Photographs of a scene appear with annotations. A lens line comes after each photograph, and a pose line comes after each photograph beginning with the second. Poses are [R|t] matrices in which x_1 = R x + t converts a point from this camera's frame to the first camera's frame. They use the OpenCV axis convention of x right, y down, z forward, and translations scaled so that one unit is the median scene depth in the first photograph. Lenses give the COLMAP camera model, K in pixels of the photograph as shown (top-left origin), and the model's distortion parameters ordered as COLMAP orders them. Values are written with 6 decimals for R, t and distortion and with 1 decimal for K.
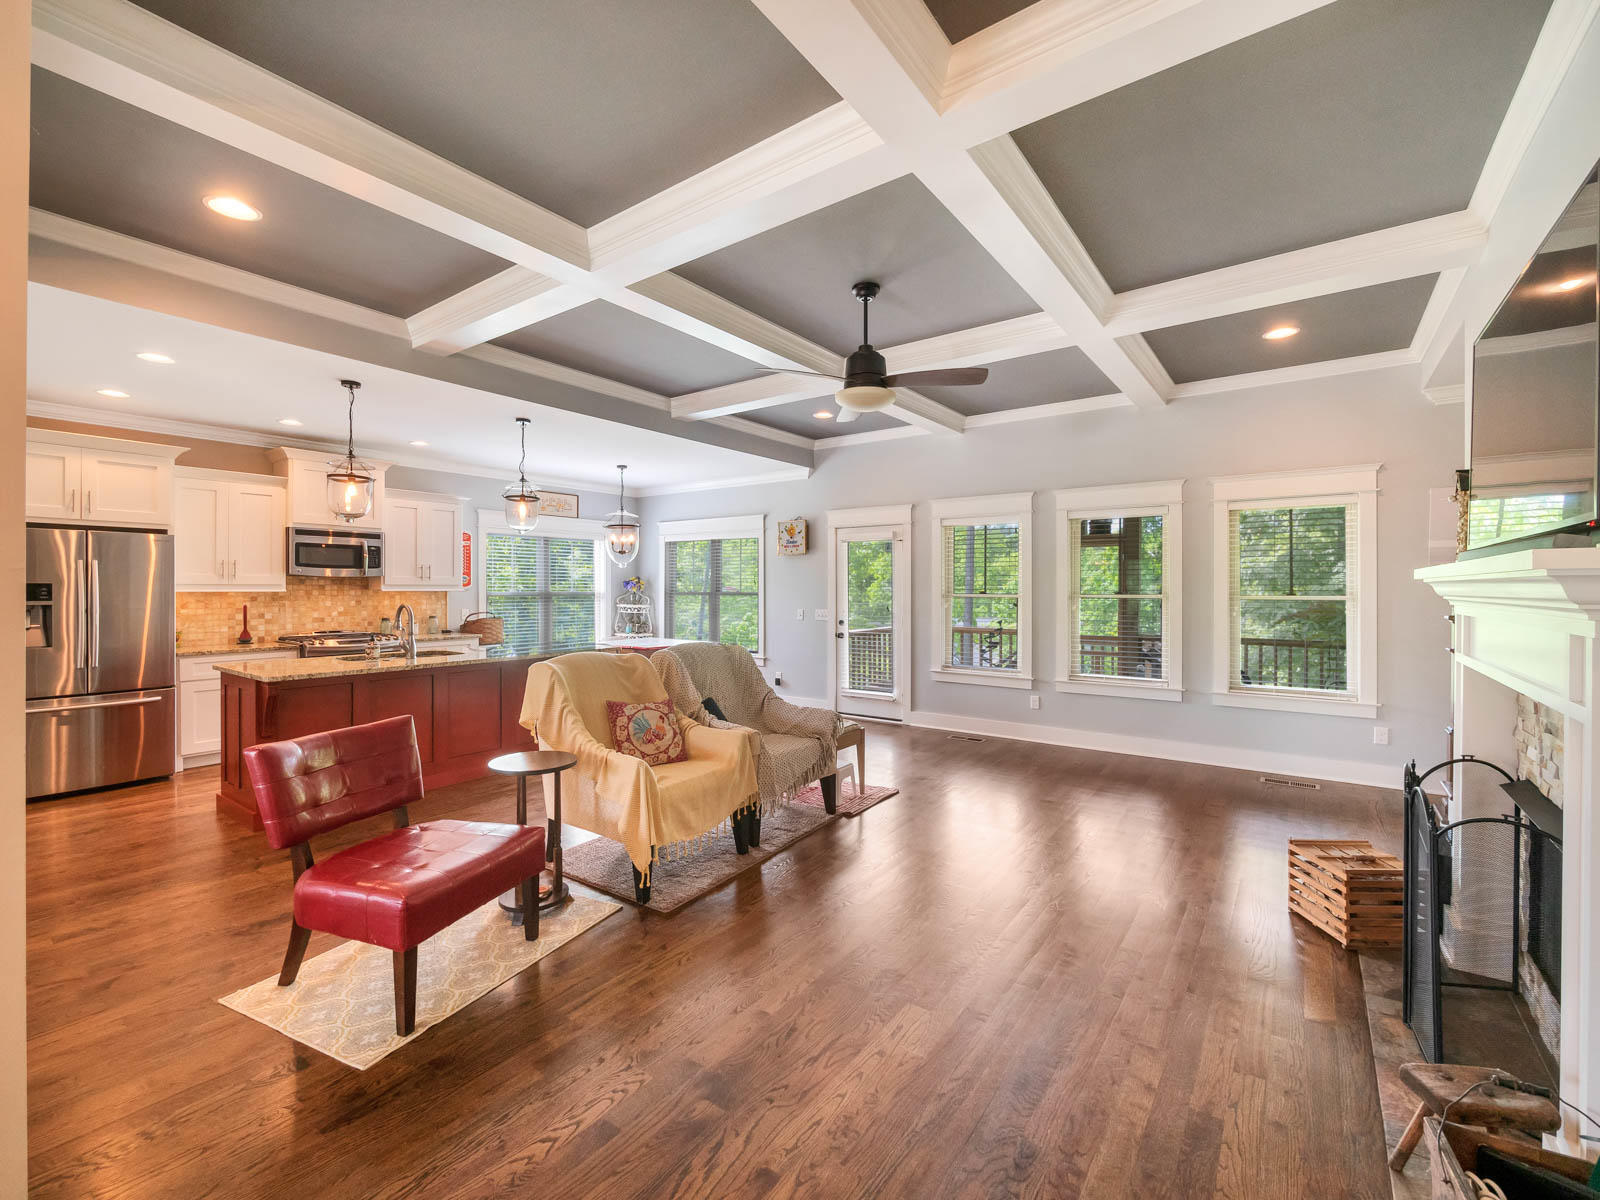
lens RADIAL K [[687.1, 0, 799.4], [0, 687.1, 590.4], [0, 0, 1]] dist [-0.015491, 0.003557]
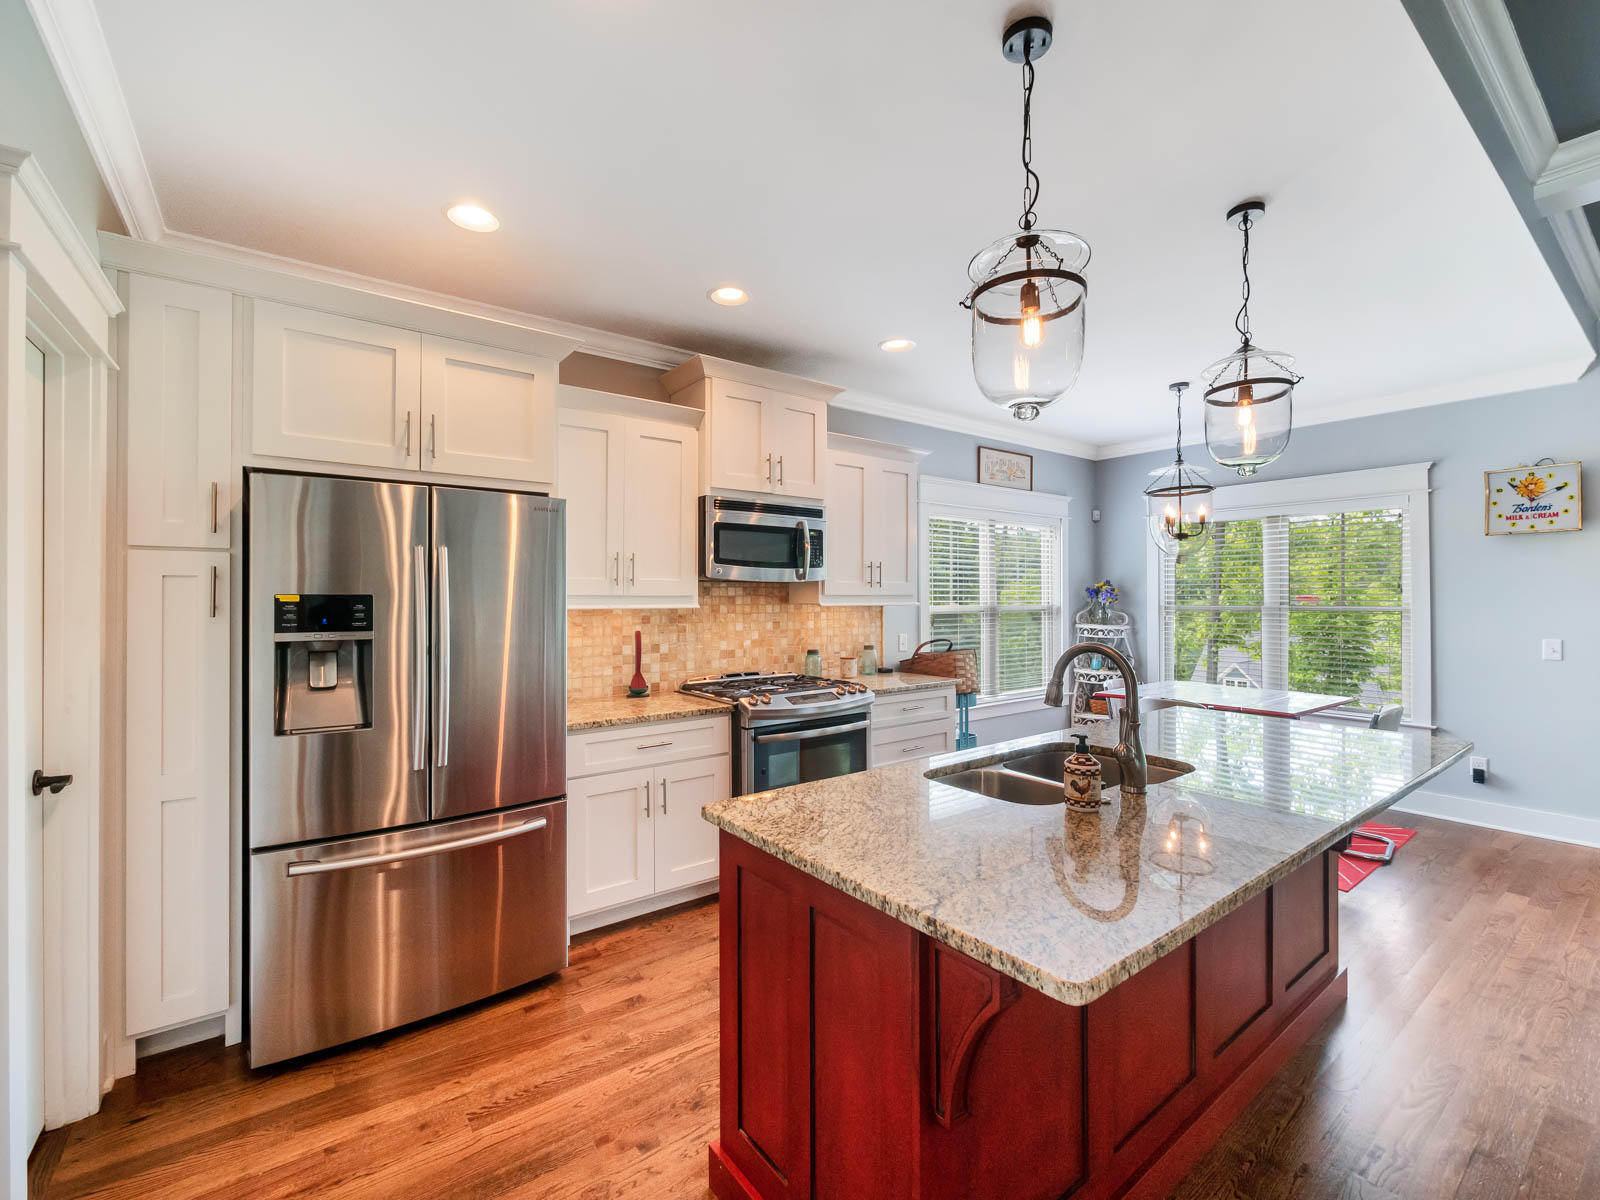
lens RADIAL K [[687.1, 0, 796.5], [0, 687.1, 594.7], [0, 0, 1]] dist [-0.015491, 0.003557]
pose [[0.956433, -0.005647, -0.291898, -0.497432], [0.003093, 0.999953, -0.009210, -0.003679], [0.291936, 0.007906, 0.956405, 0.460496]]
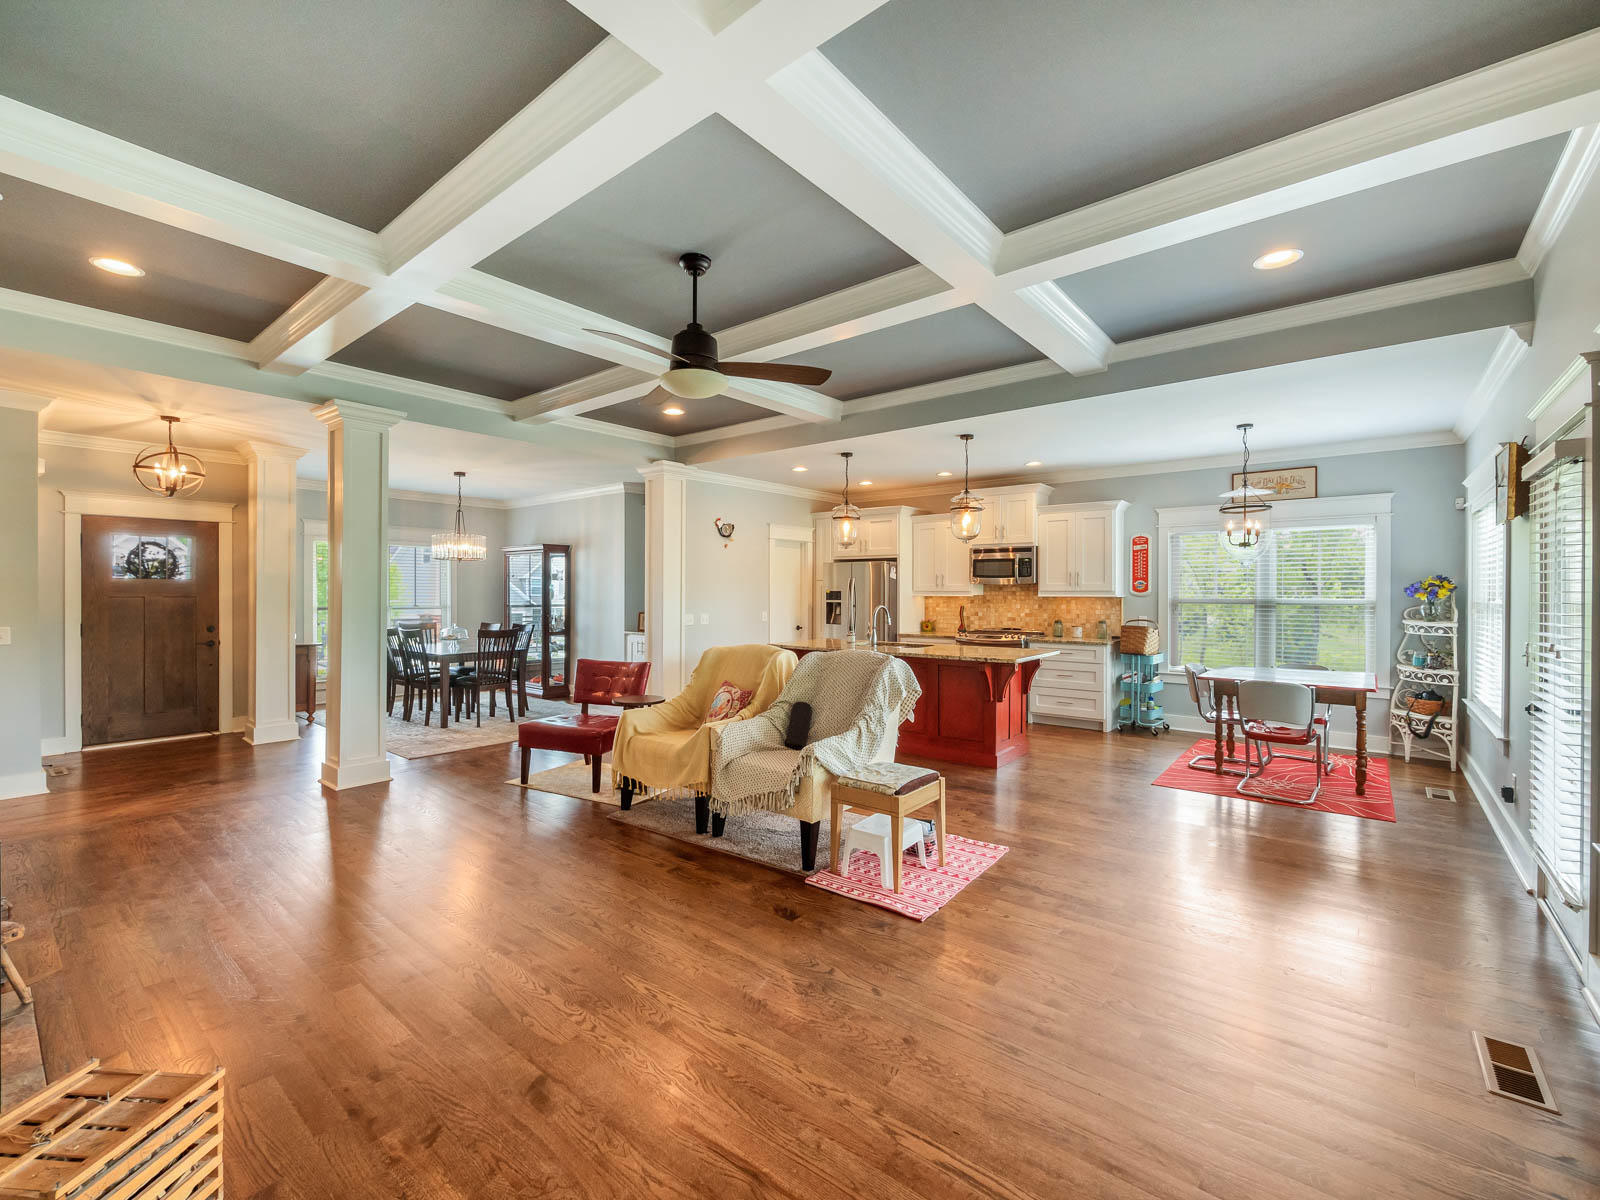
lens RADIAL K [[687.1, 0, 798.5], [0, 687.1, 595.0], [0, 0, 1]] dist [-0.015491, 0.003557]
pose [[-0.047117, 0.002247, -0.998887, 0.605875], [-0.005000, 0.999984, 0.002485, -0.002431], [0.998877, 0.005111, -0.047106, 0.712518]]
